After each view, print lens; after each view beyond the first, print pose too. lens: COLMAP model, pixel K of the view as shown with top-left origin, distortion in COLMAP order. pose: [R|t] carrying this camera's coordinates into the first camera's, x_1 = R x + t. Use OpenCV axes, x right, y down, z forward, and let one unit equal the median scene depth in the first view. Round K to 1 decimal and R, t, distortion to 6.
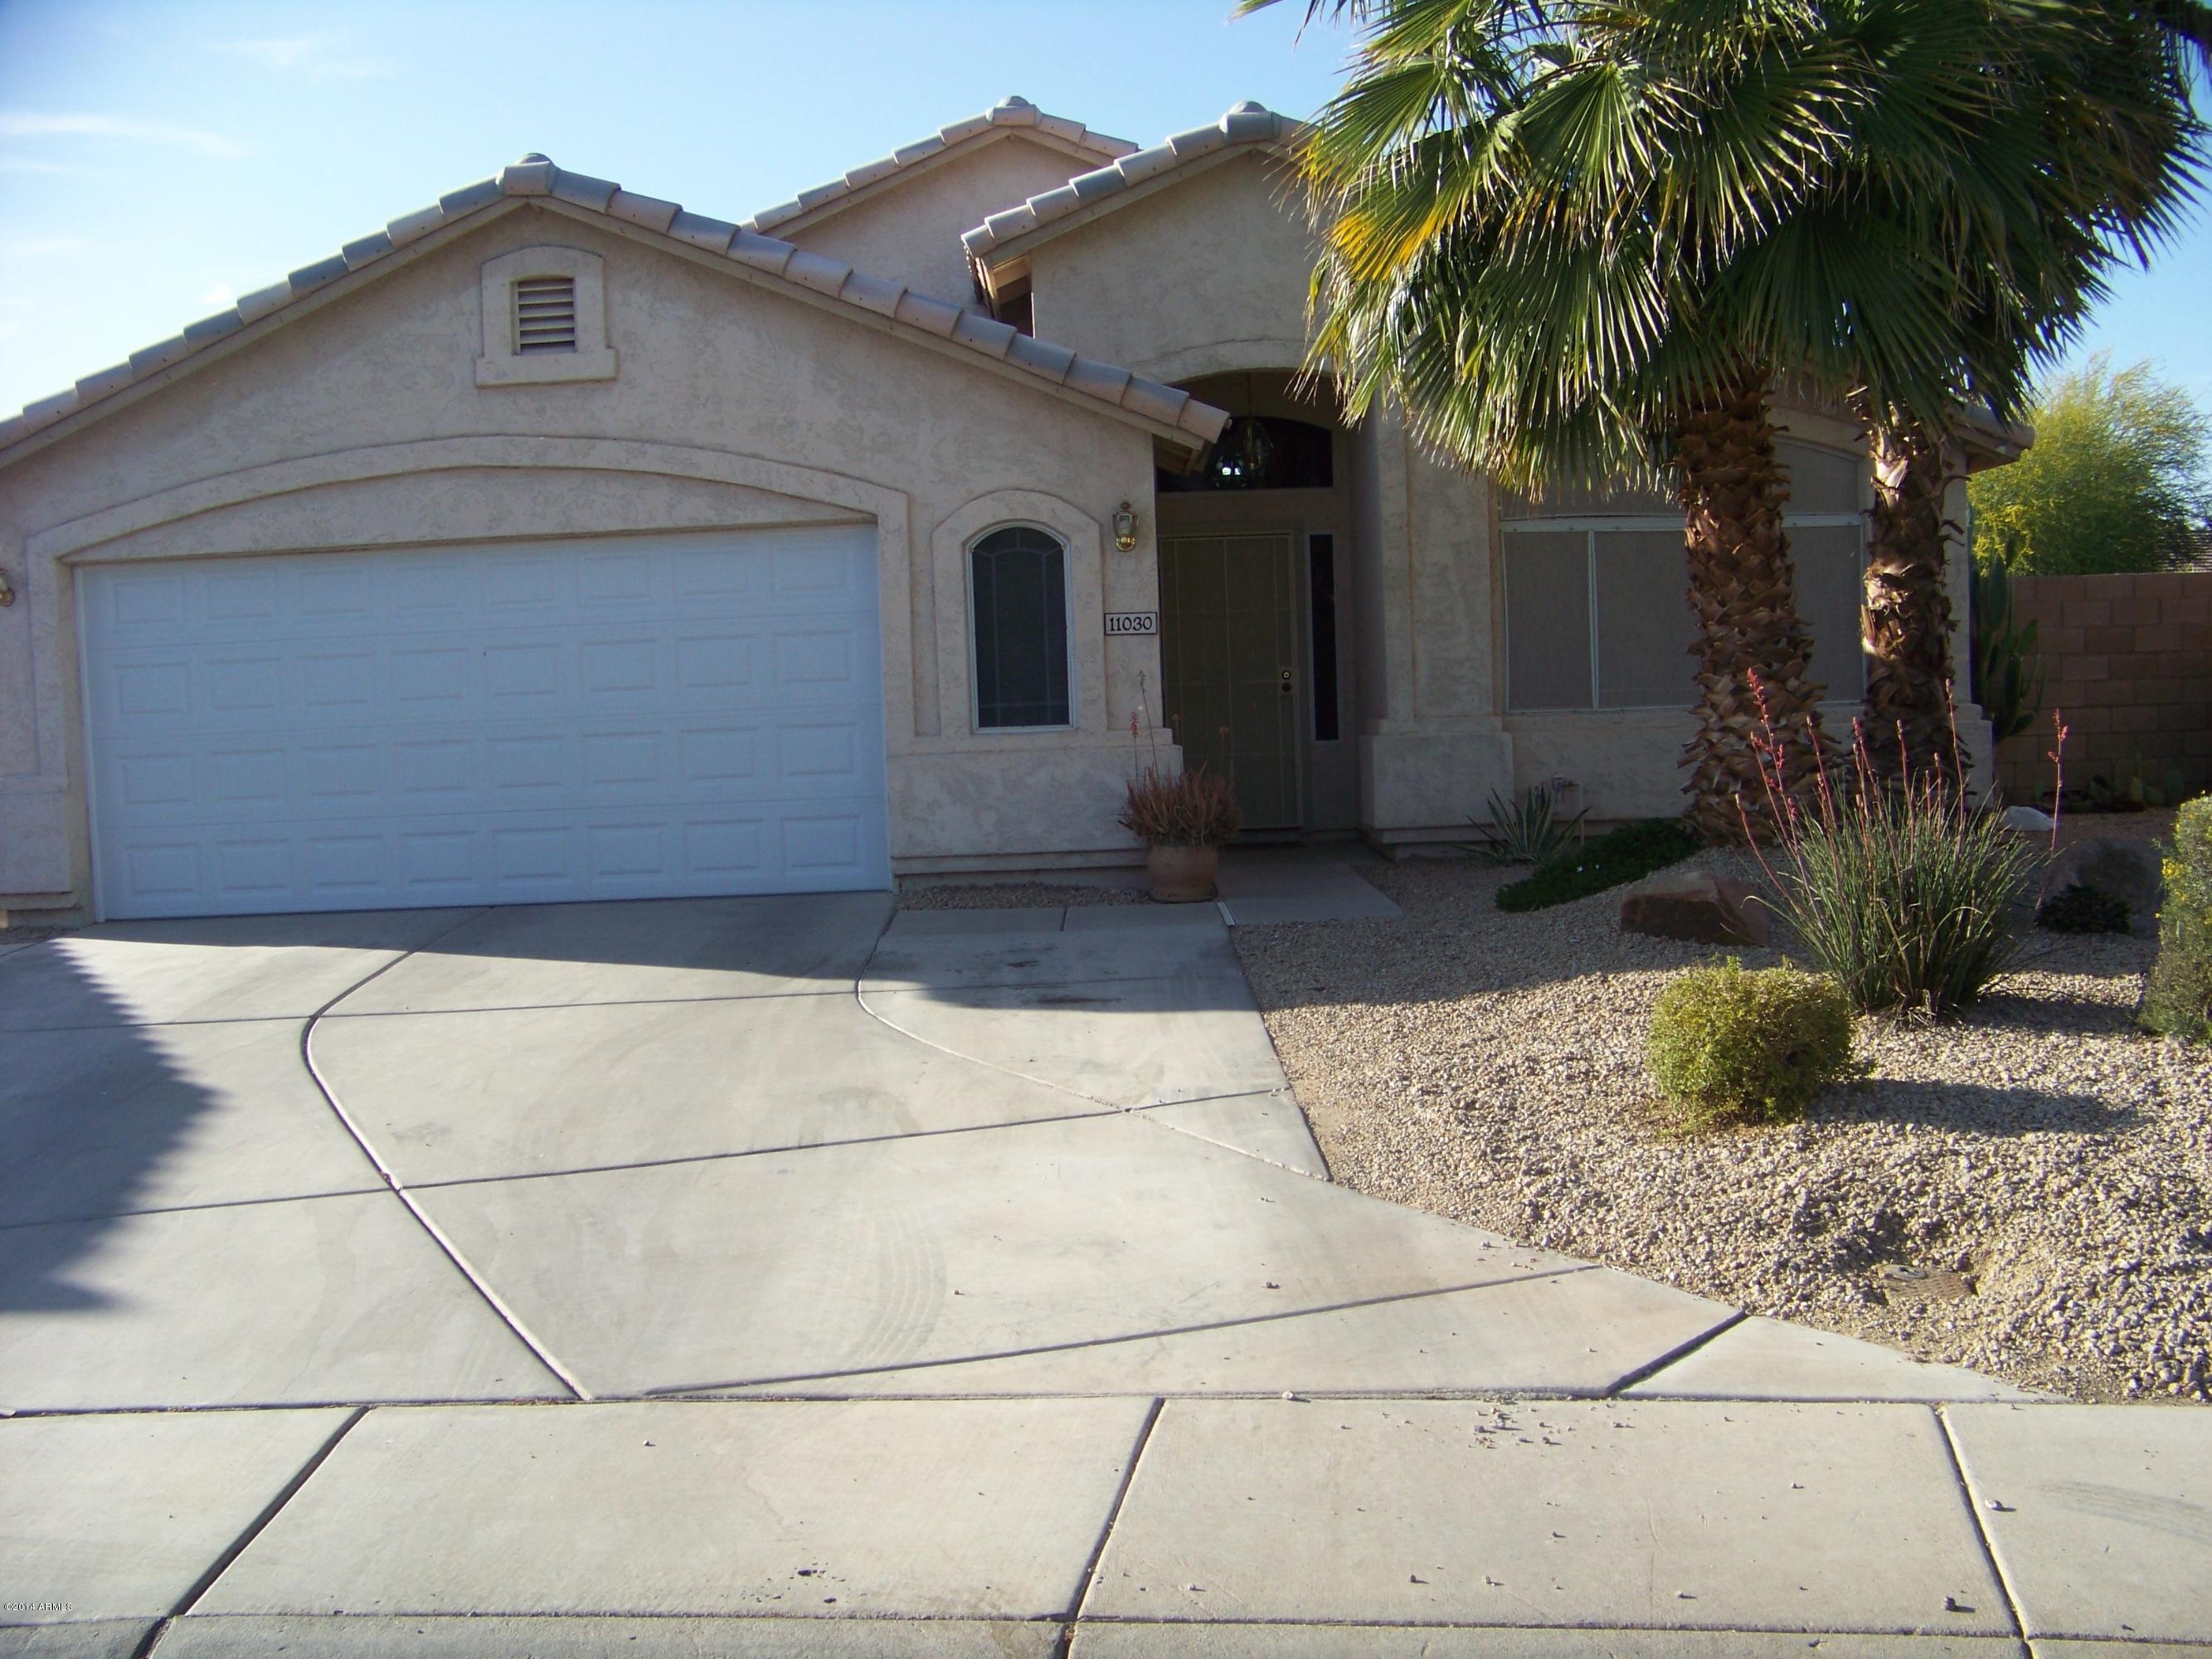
lens RADIAL K [[2339.6, 0, 1115.5], [0, 2339.6, 889.3], [0, 0, 1]] dist [-0.261160, 0.348323]
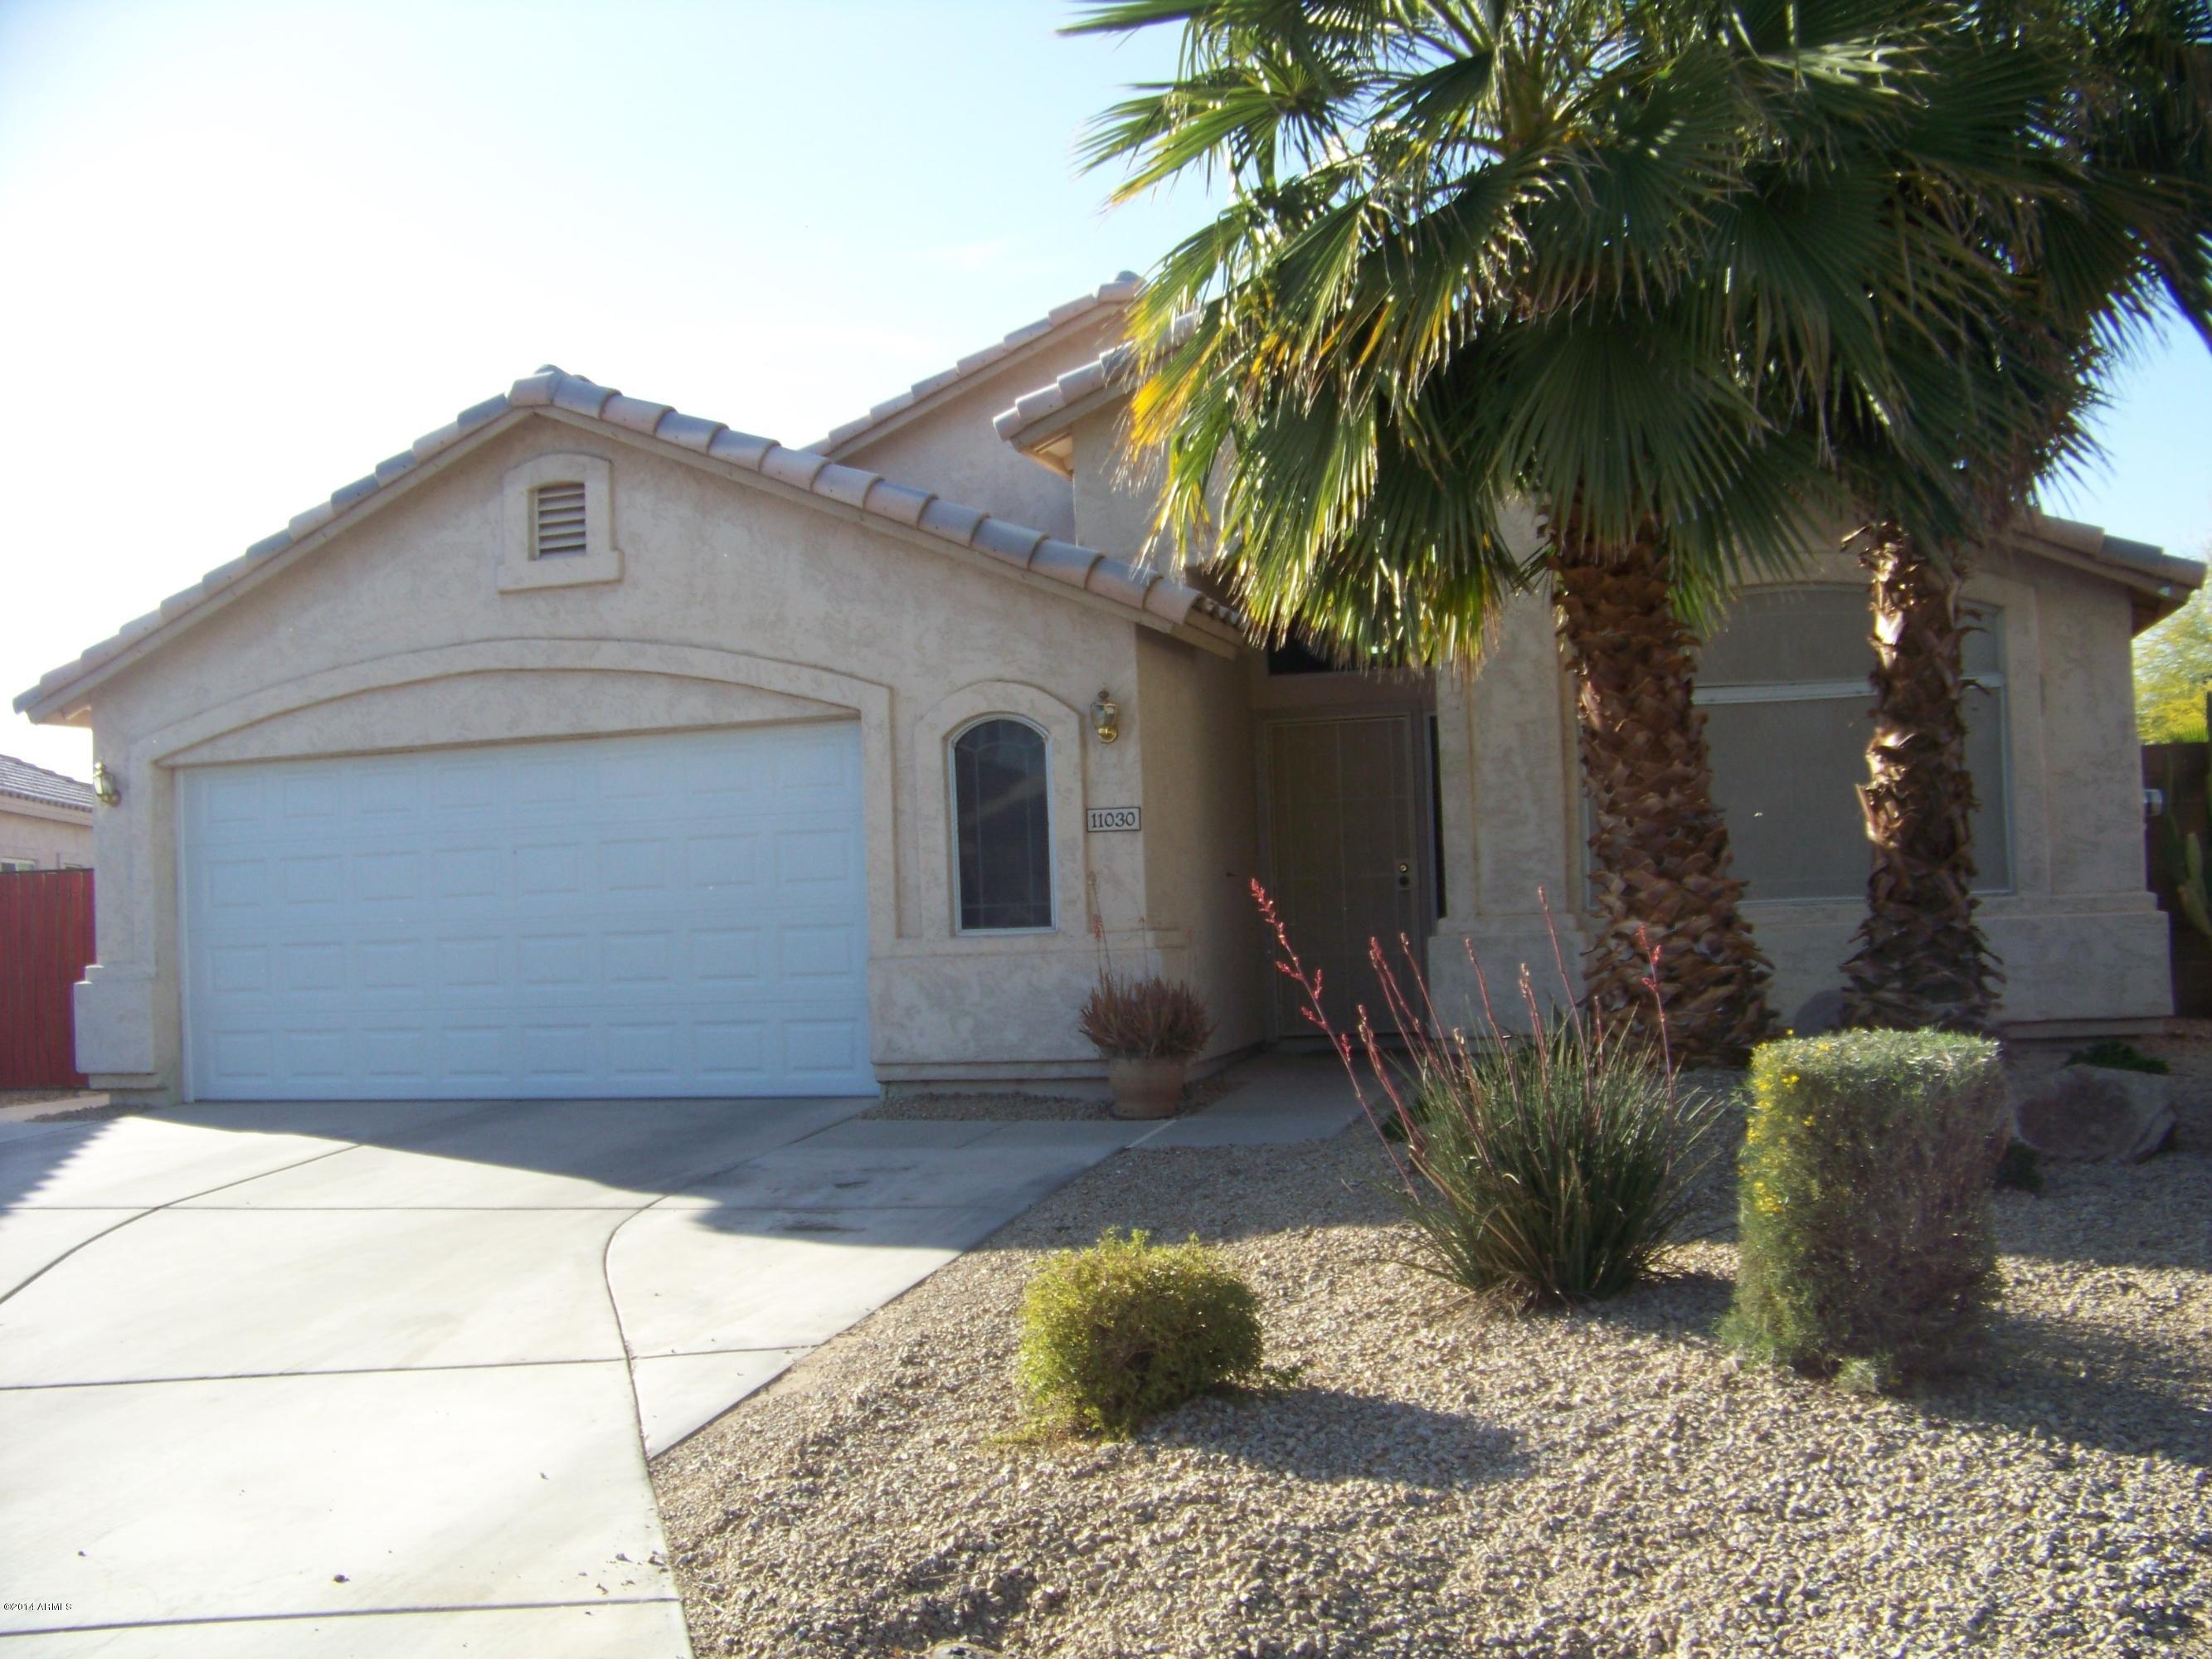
lens RADIAL K [[2339.6, 0, 1115.5], [0, 2339.6, 889.3], [0, 0, 1]] dist [-0.261160, 0.348323]
pose [[0.956644, -0.001695, -0.291254, 0.286356], [-0.020770, 0.997040, -0.074021, -0.016175], [0.290517, 0.076861, 0.953778, 0.103371]]
